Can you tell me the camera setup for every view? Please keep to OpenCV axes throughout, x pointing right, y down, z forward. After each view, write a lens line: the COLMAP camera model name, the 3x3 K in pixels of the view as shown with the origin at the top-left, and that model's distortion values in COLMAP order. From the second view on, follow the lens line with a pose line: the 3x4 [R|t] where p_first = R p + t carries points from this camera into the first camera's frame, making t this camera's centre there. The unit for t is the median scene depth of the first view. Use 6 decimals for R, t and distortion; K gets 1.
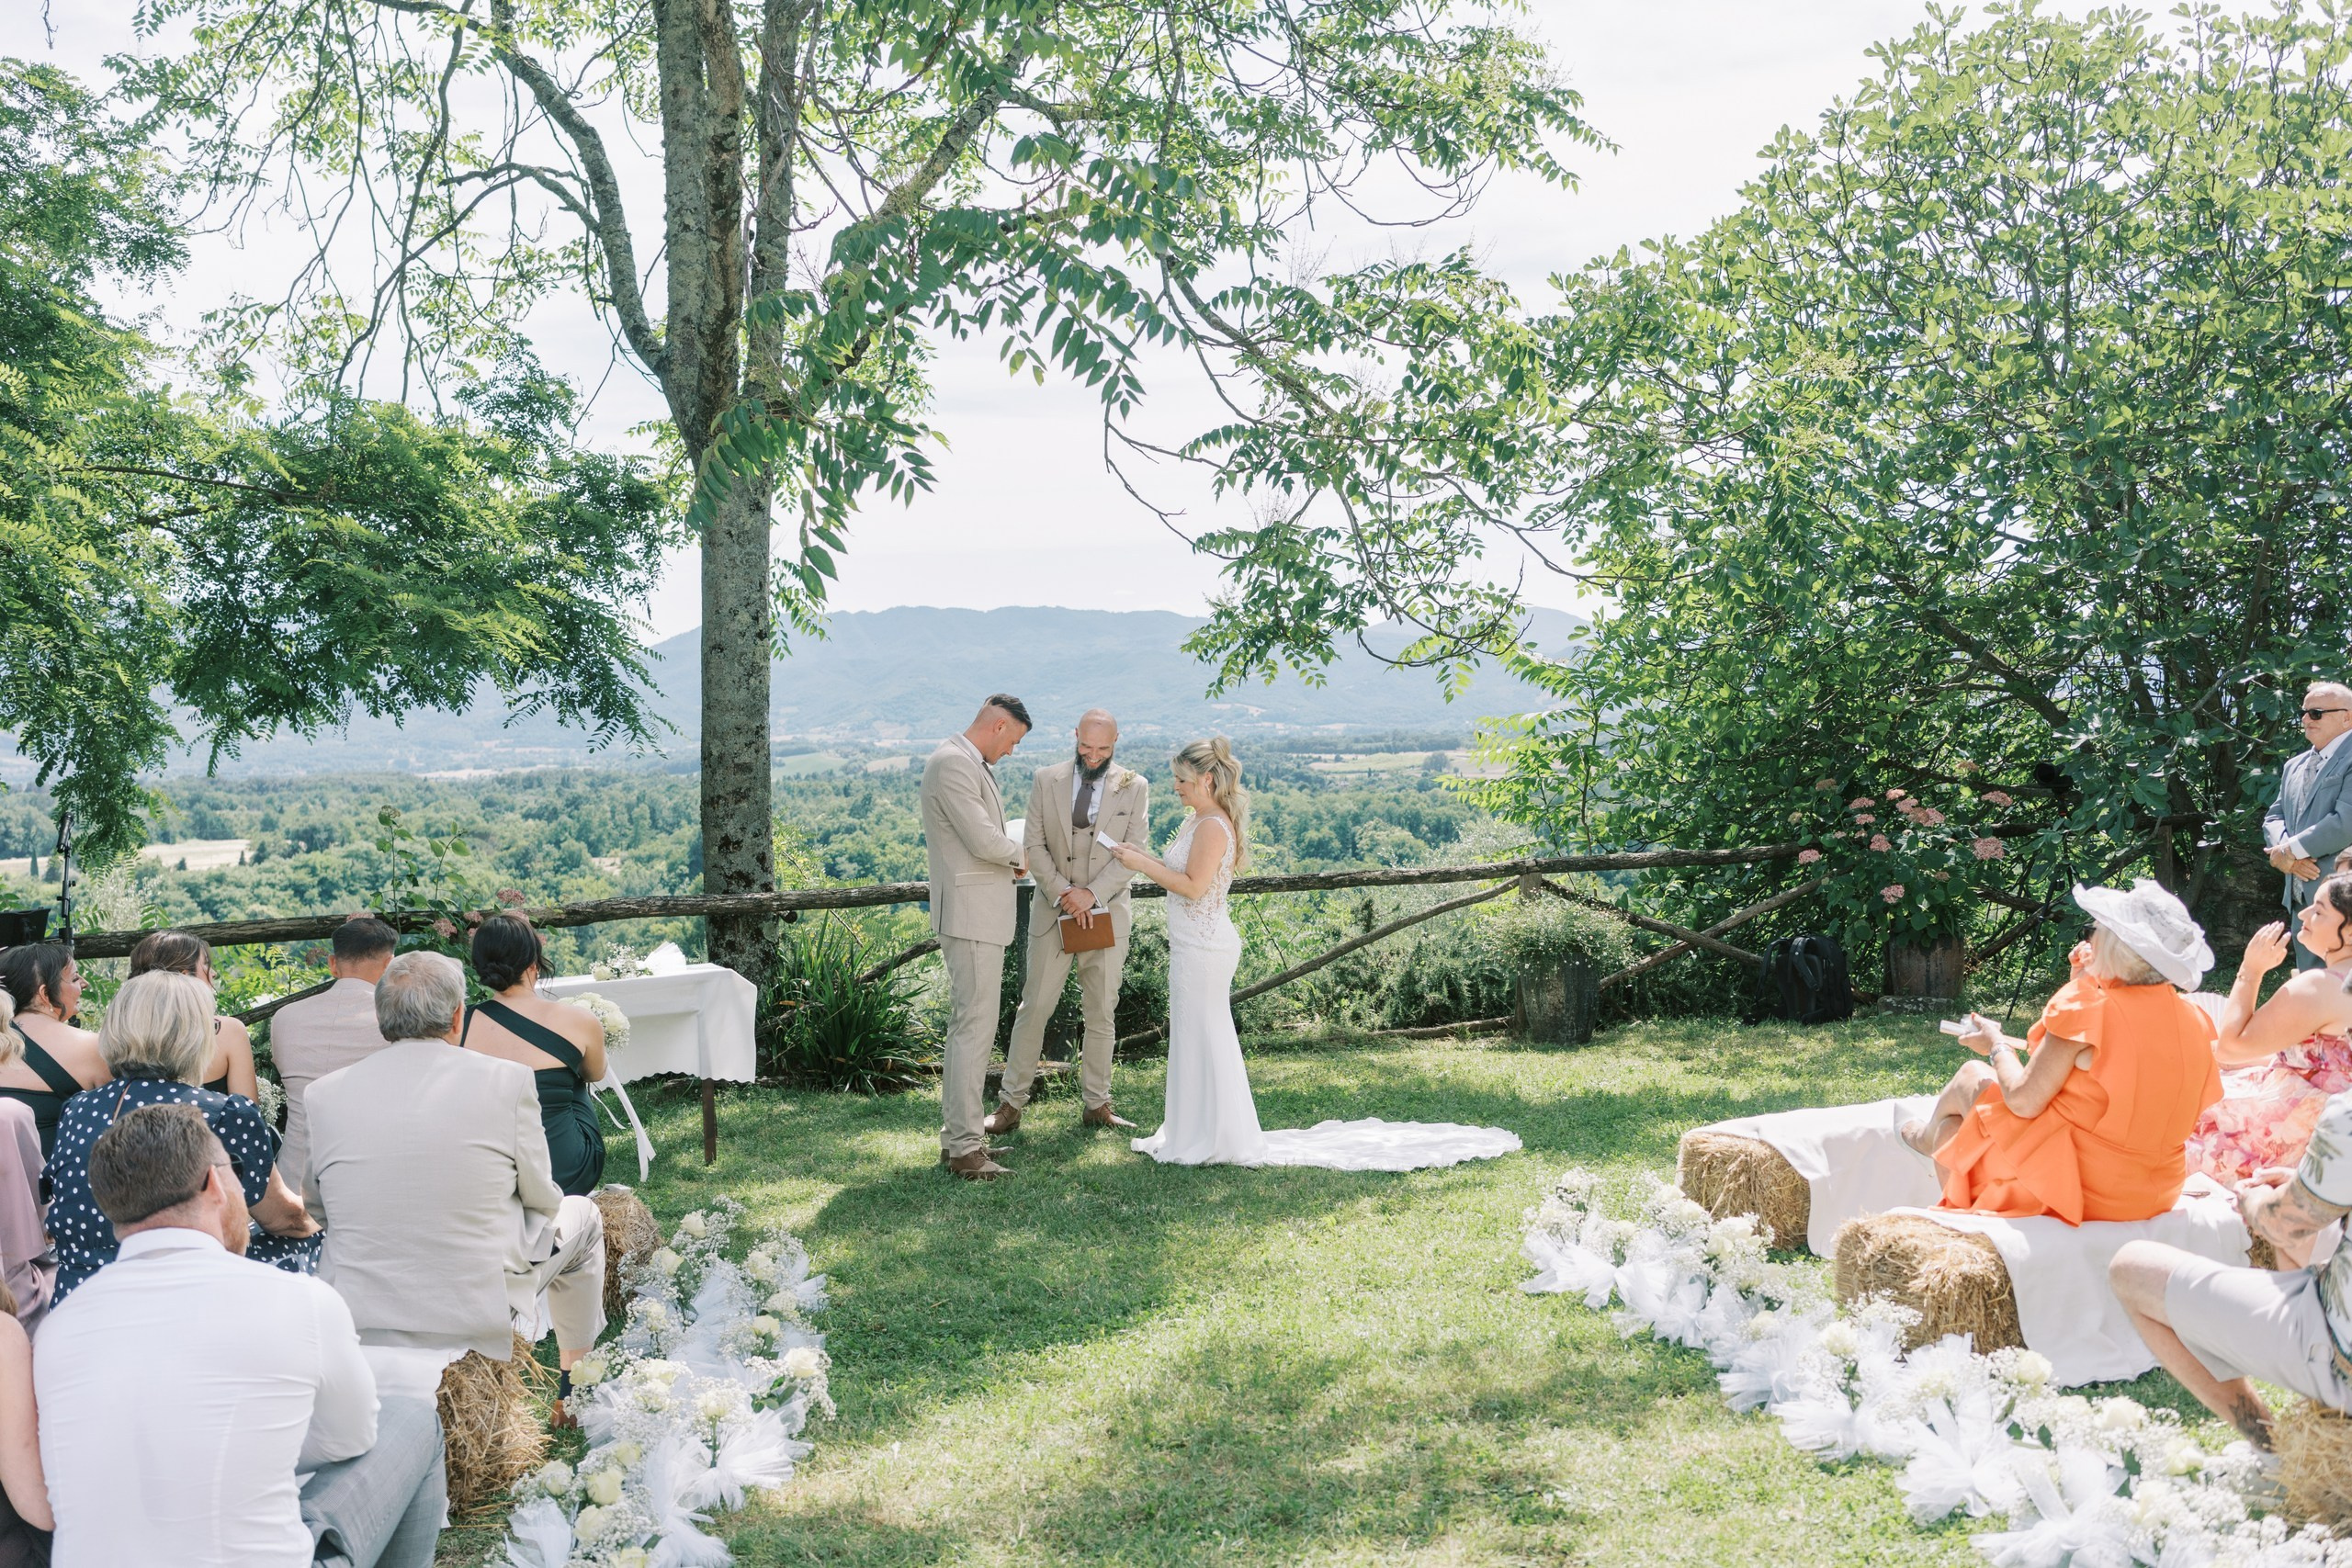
lens RADIAL K [[2383.9, 0, 1174.6], [0, 2383.9, 728.2], [0, 0, 1]] dist [0.032093, -0.021574]
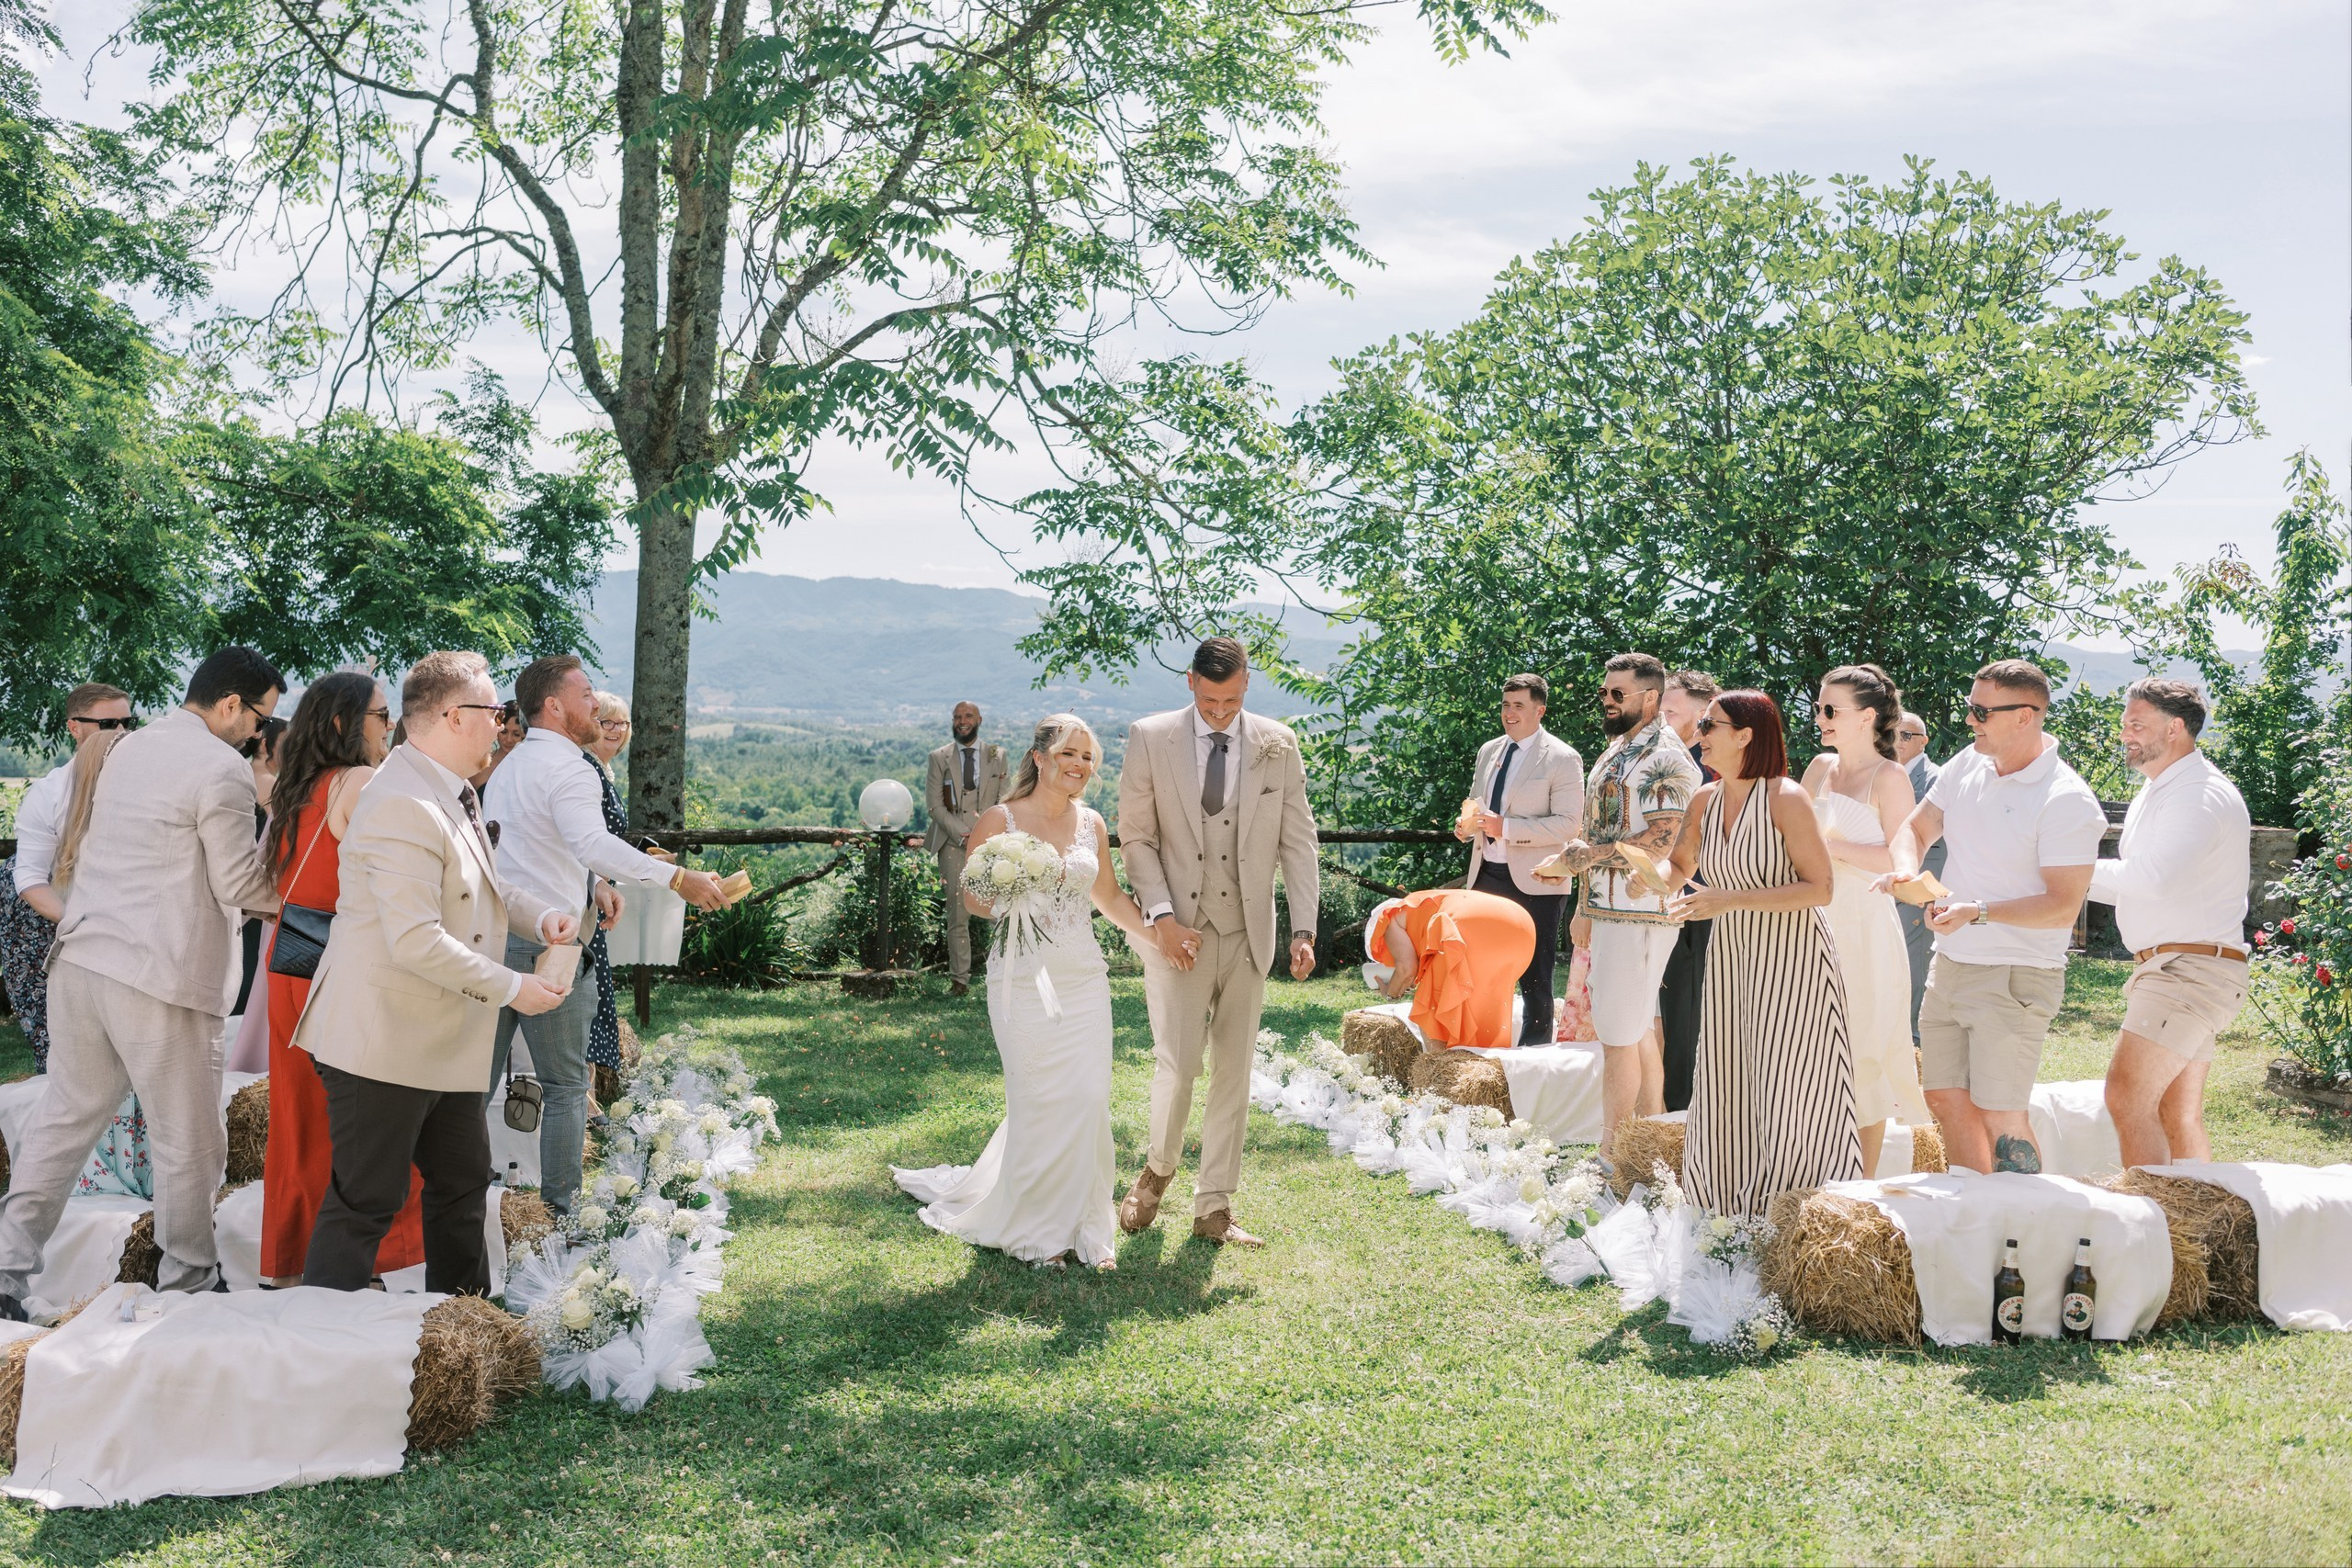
lens RADIAL K [[2607.7, 0, 1168.8], [0, 2607.7, 727.3], [0, 0, 1]] dist [0.015953, -0.031698]
pose [[0.997073, 0.045867, 0.061164, 0.000622], [-0.046280, 0.998914, 0.005352, -0.004211], [-0.060853, -0.008167, 0.998113, -0.360333]]
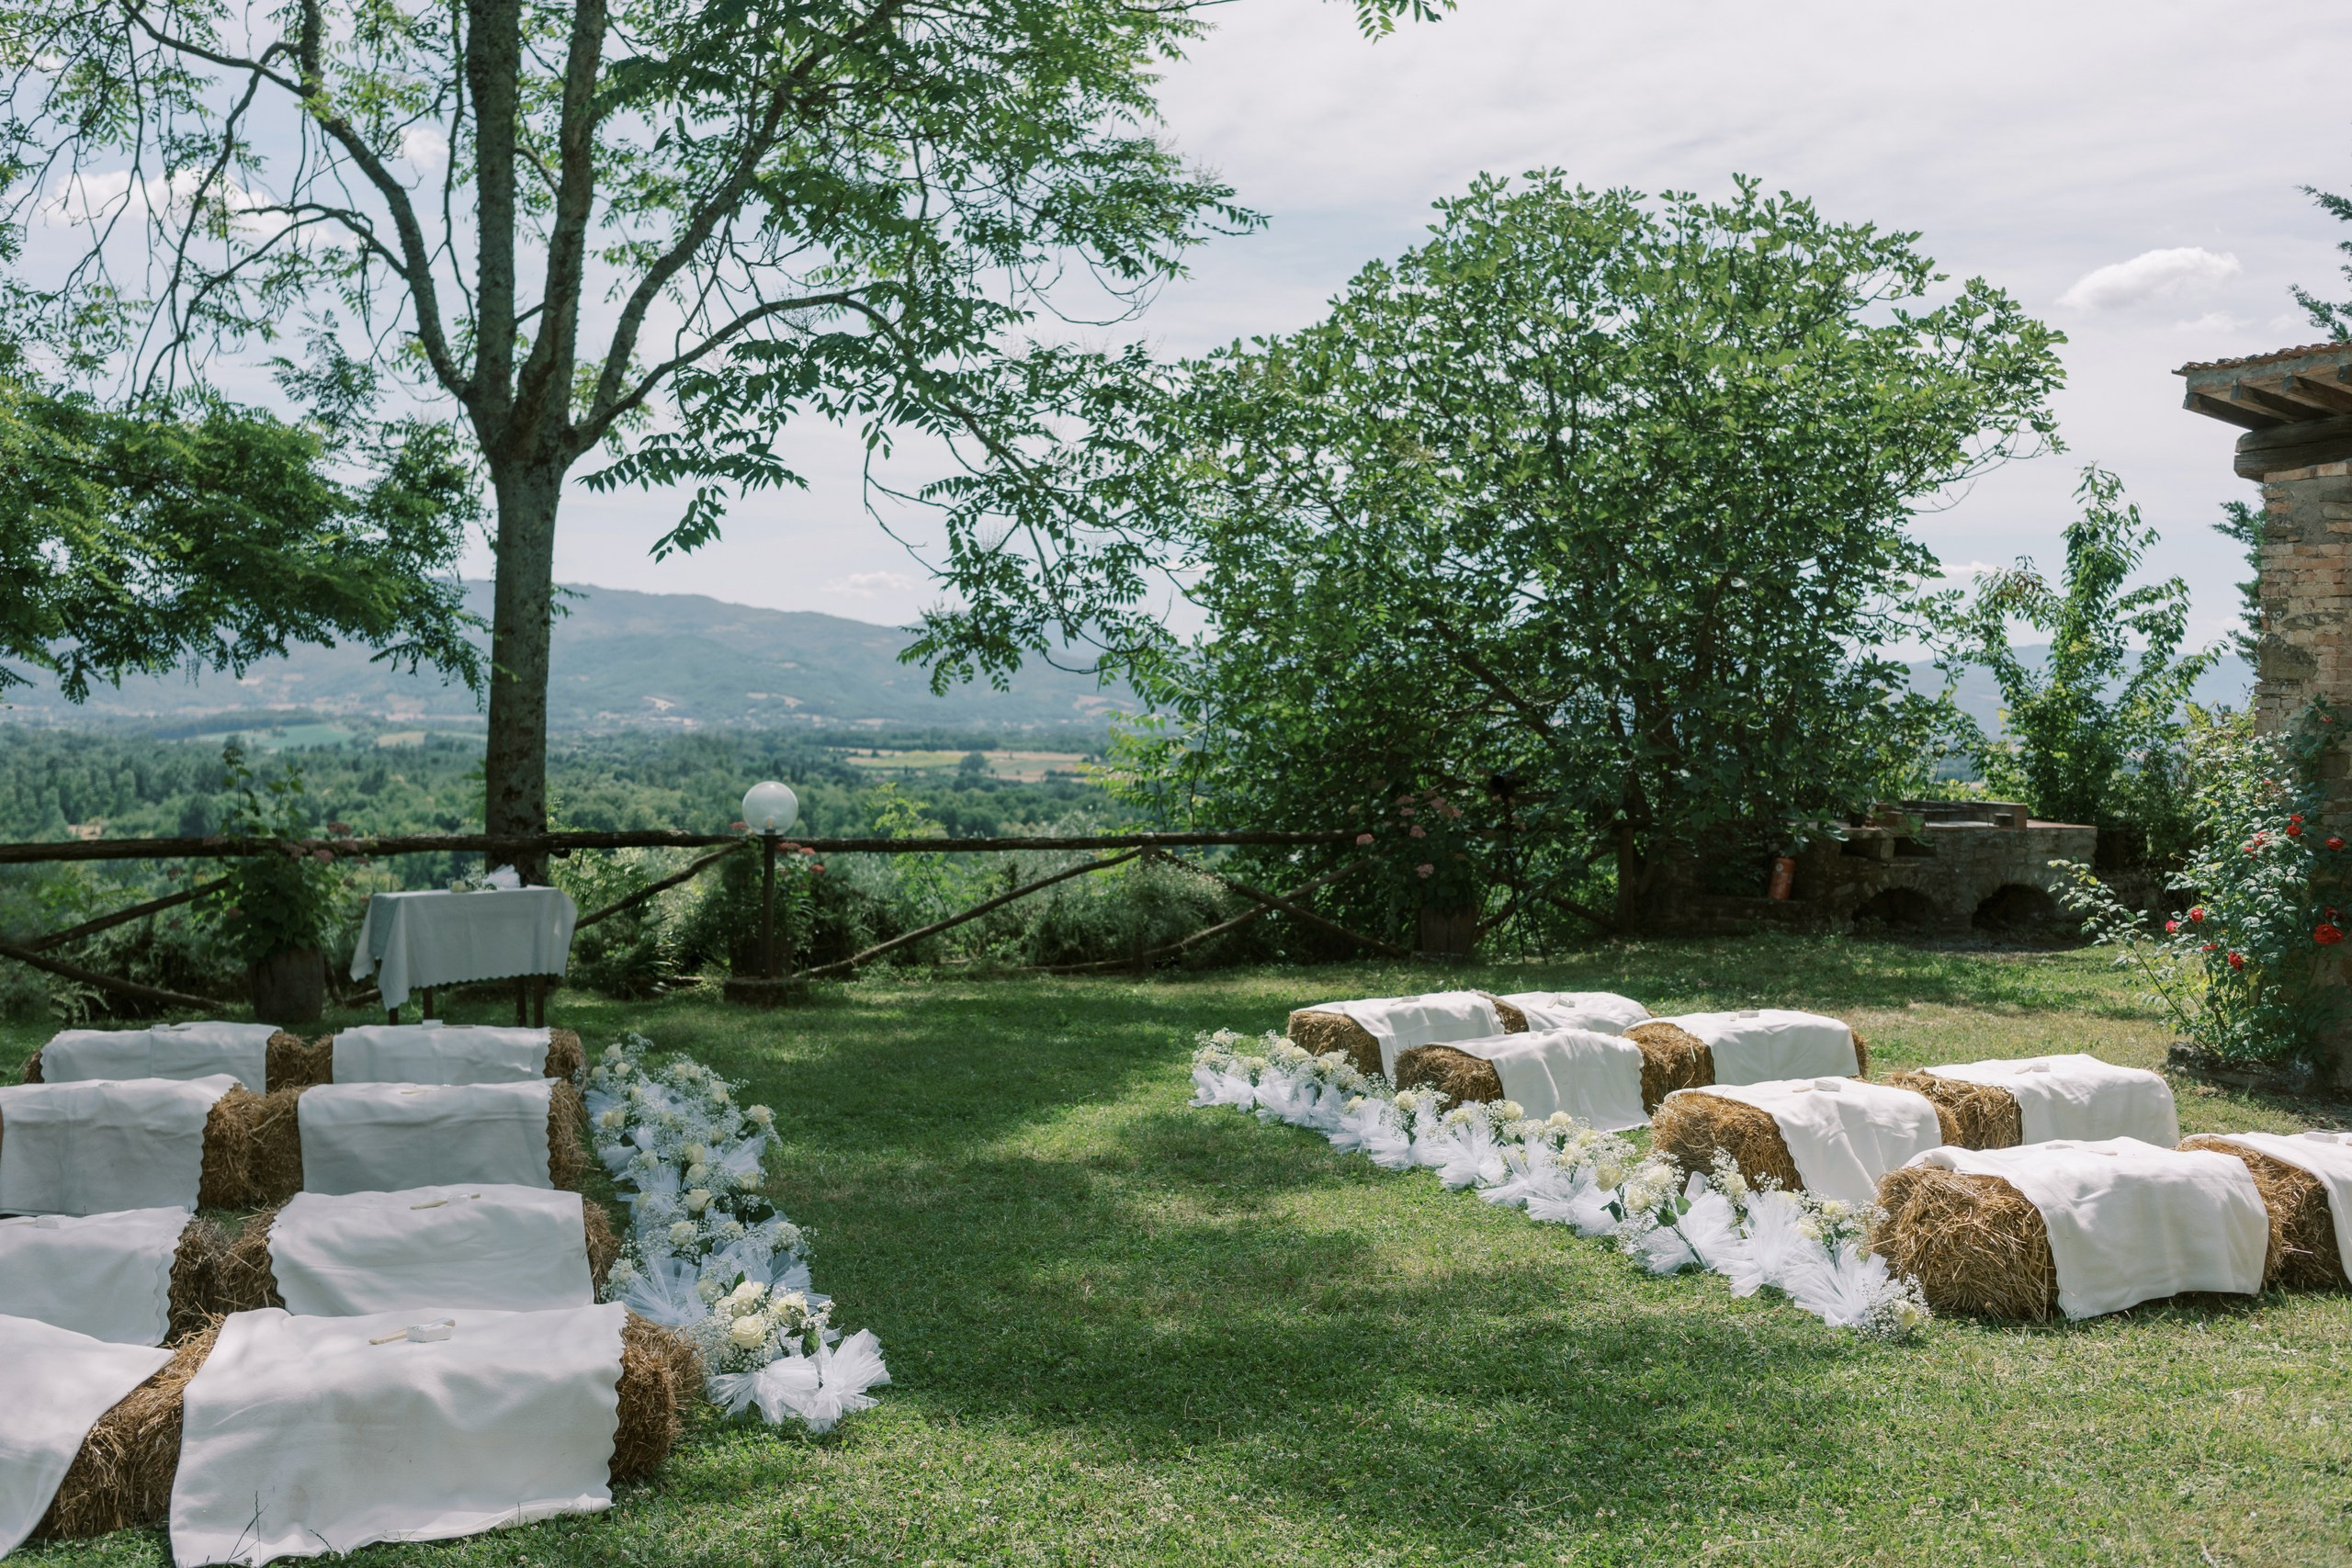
lens RADIAL K [[2607.7, 0, 1168.8], [0, 2607.7, 727.3], [0, 0, 1]] dist [0.015953, -0.031698]
pose [[0.978398, 0.045892, 0.201573, -0.117501], [-0.045795, 0.998938, -0.005147, 0.005803], [-0.201595, -0.004195, 0.979460, -0.334738]]
